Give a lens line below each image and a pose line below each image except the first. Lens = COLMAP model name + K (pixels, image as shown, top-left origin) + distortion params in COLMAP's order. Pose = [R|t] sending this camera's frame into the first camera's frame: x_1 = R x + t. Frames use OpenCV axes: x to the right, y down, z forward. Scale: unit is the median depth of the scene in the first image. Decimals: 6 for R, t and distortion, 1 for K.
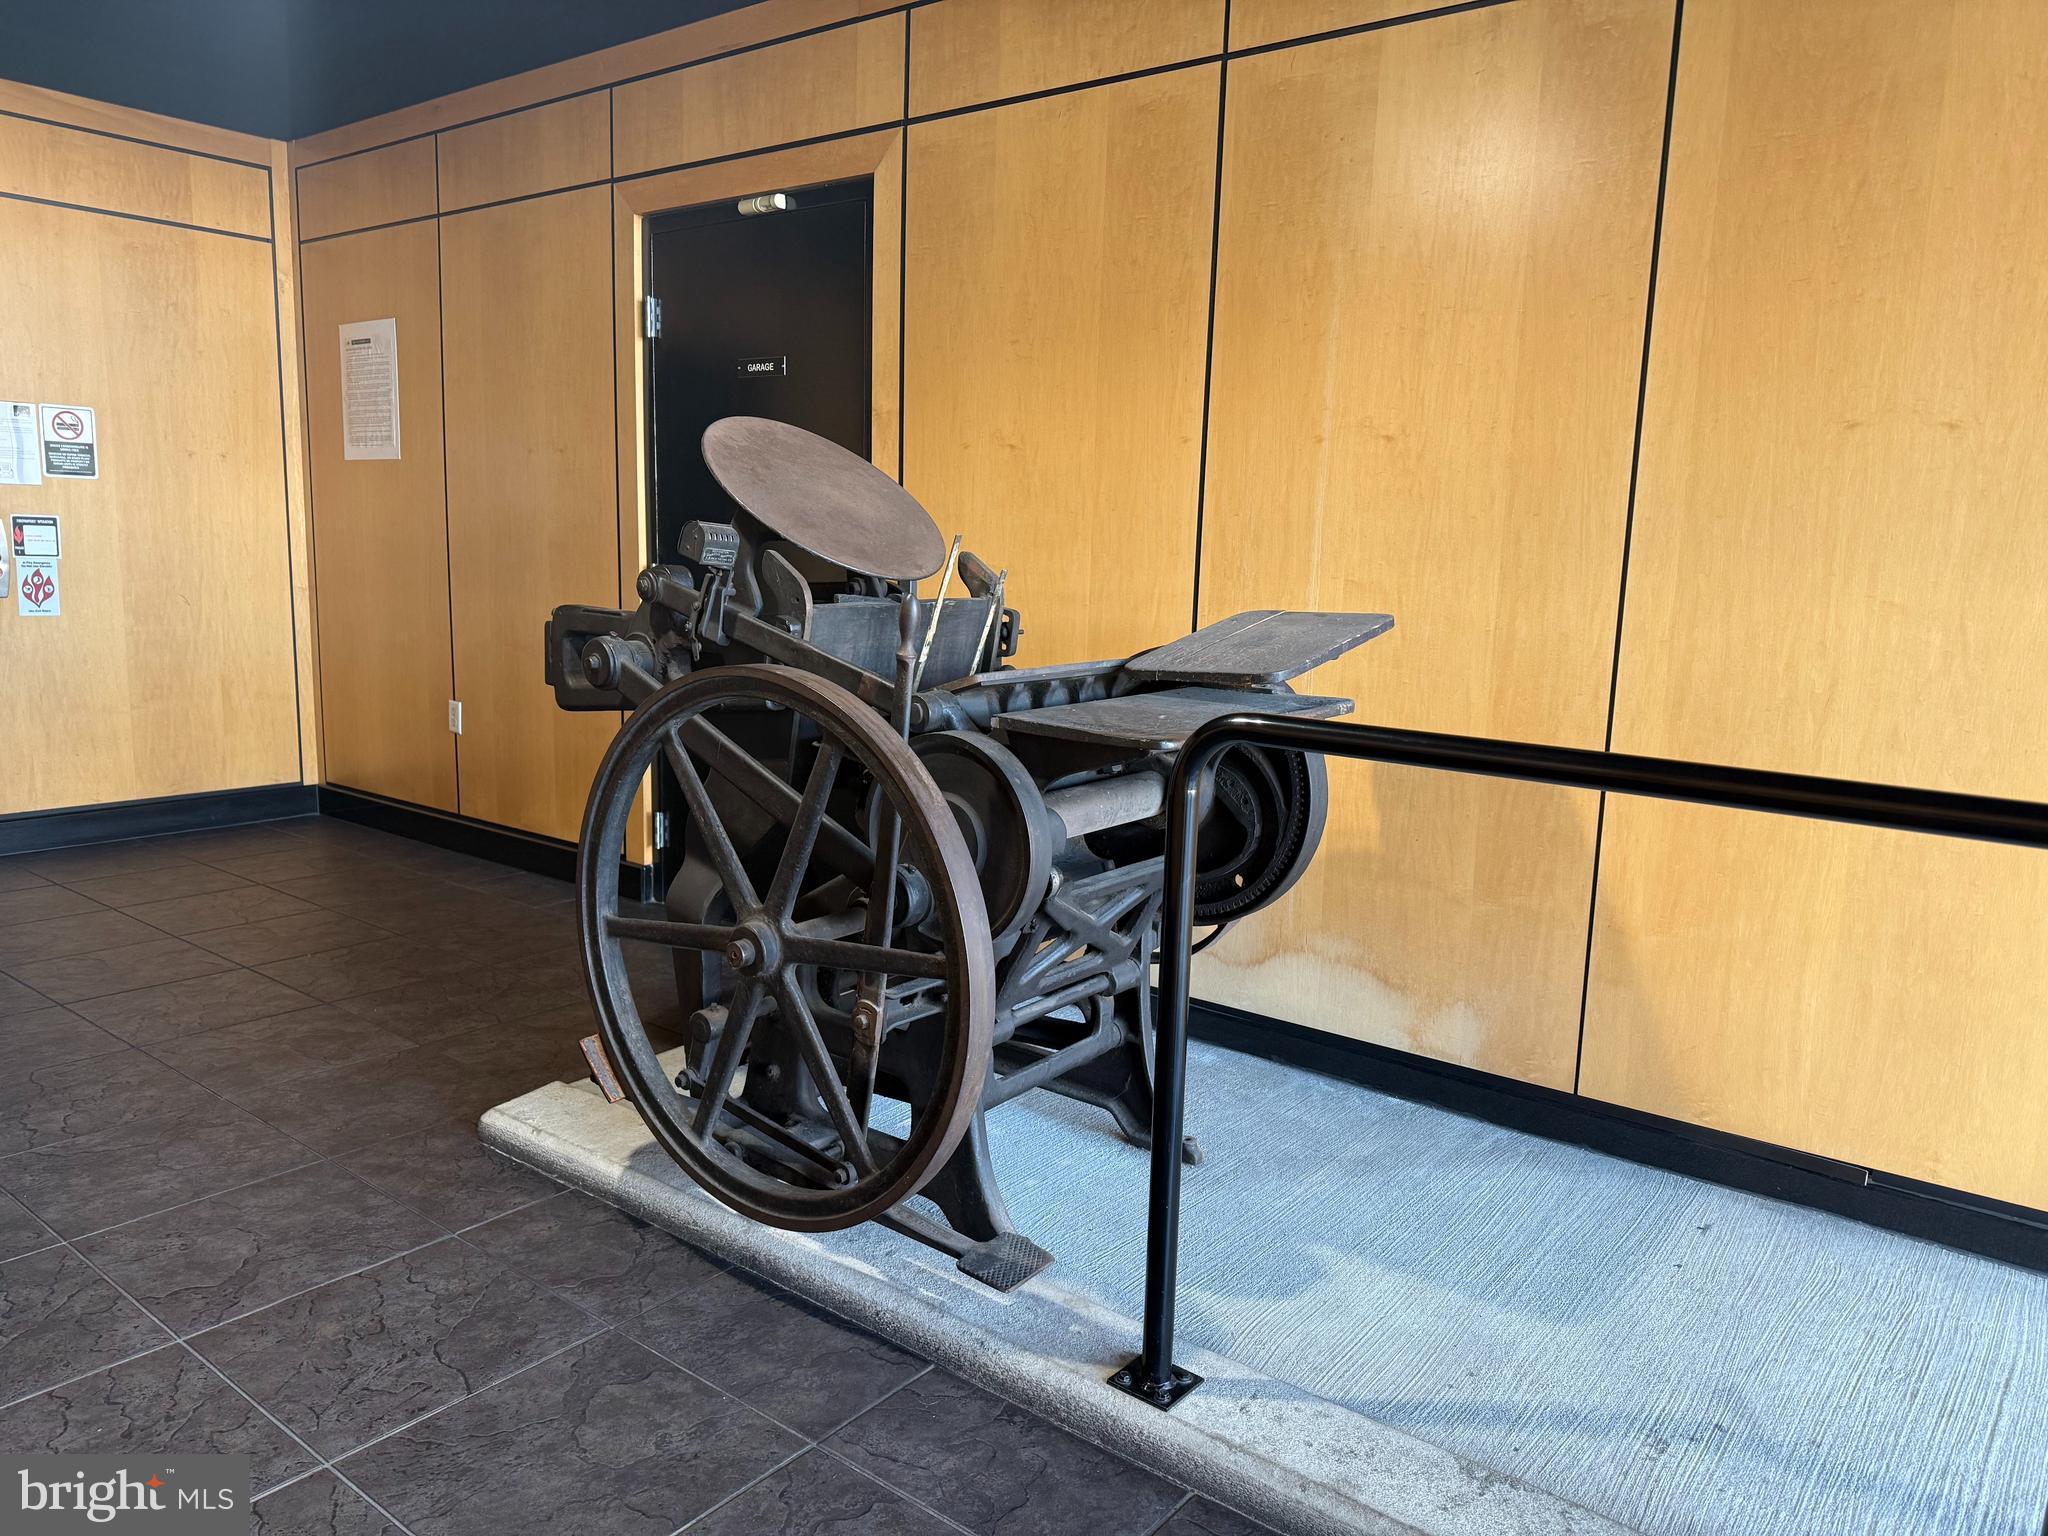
lens RADIAL K [[1443.7, 0, 1021.5], [0, 1443.7, 771.4], [0, 0, 1]] dist [0.027975, -0.037264]
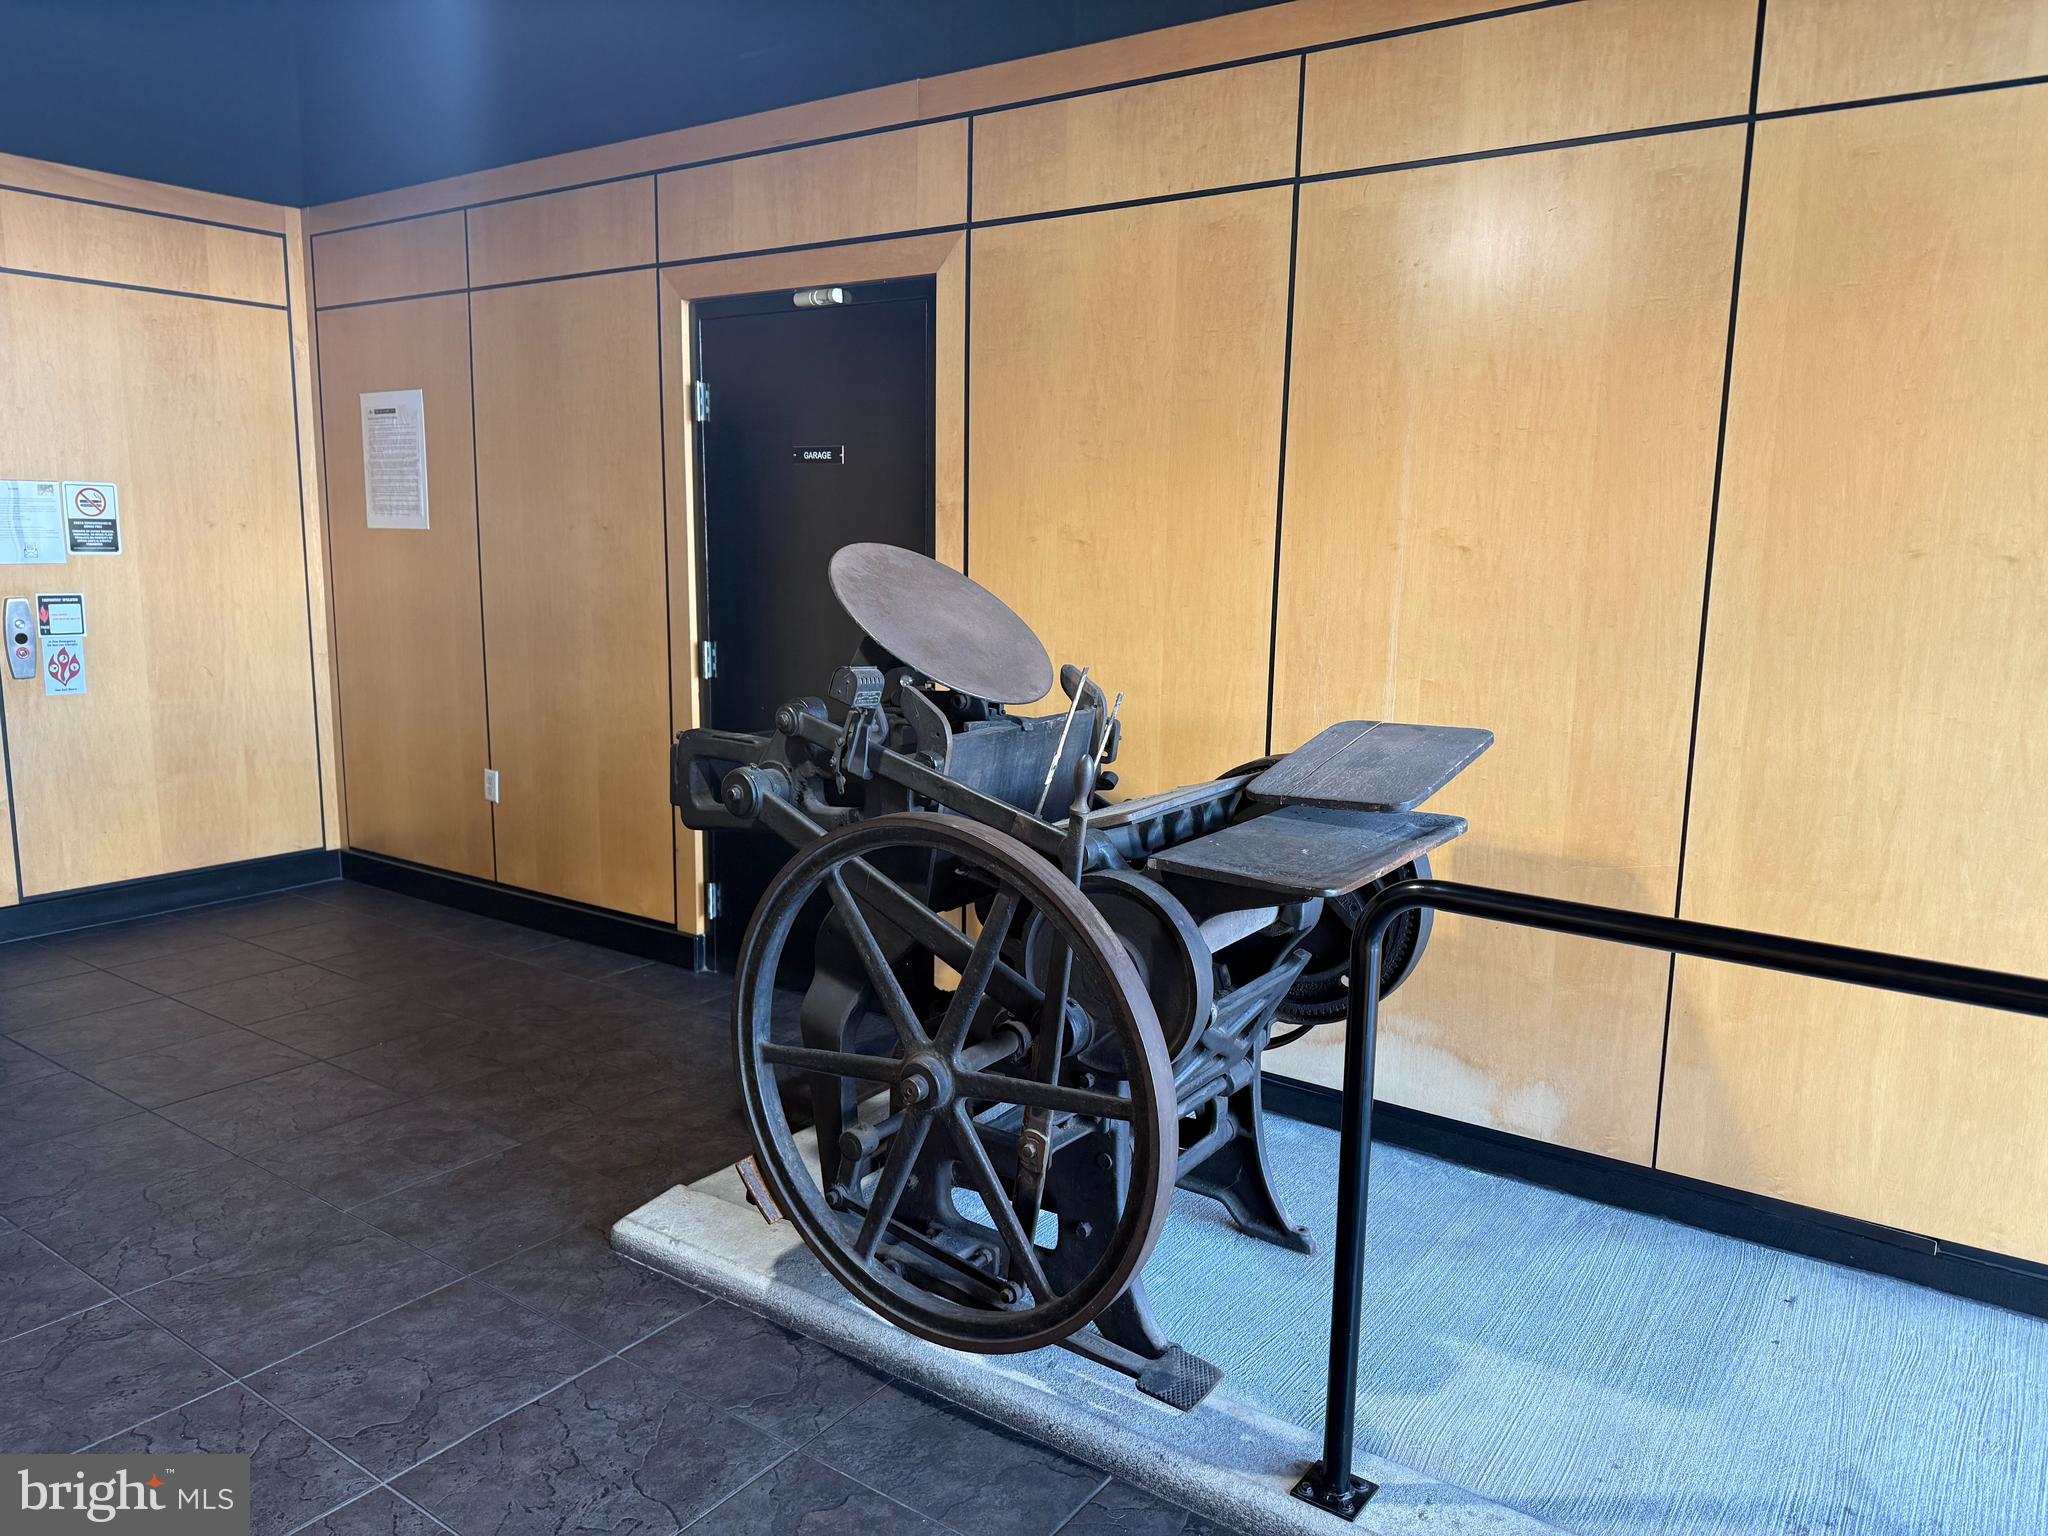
lens RADIAL K [[1443.7, 0, 1024.9], [0, 1443.7, 768.3], [0, 0, 1]] dist [0.027975, -0.037264]
pose [[0.998676, -0.019917, 0.047425, -0.128319], [0.019727, 0.999795, 0.004465, -0.088129], [-0.047504, -0.003523, 0.998865, -0.039997]]
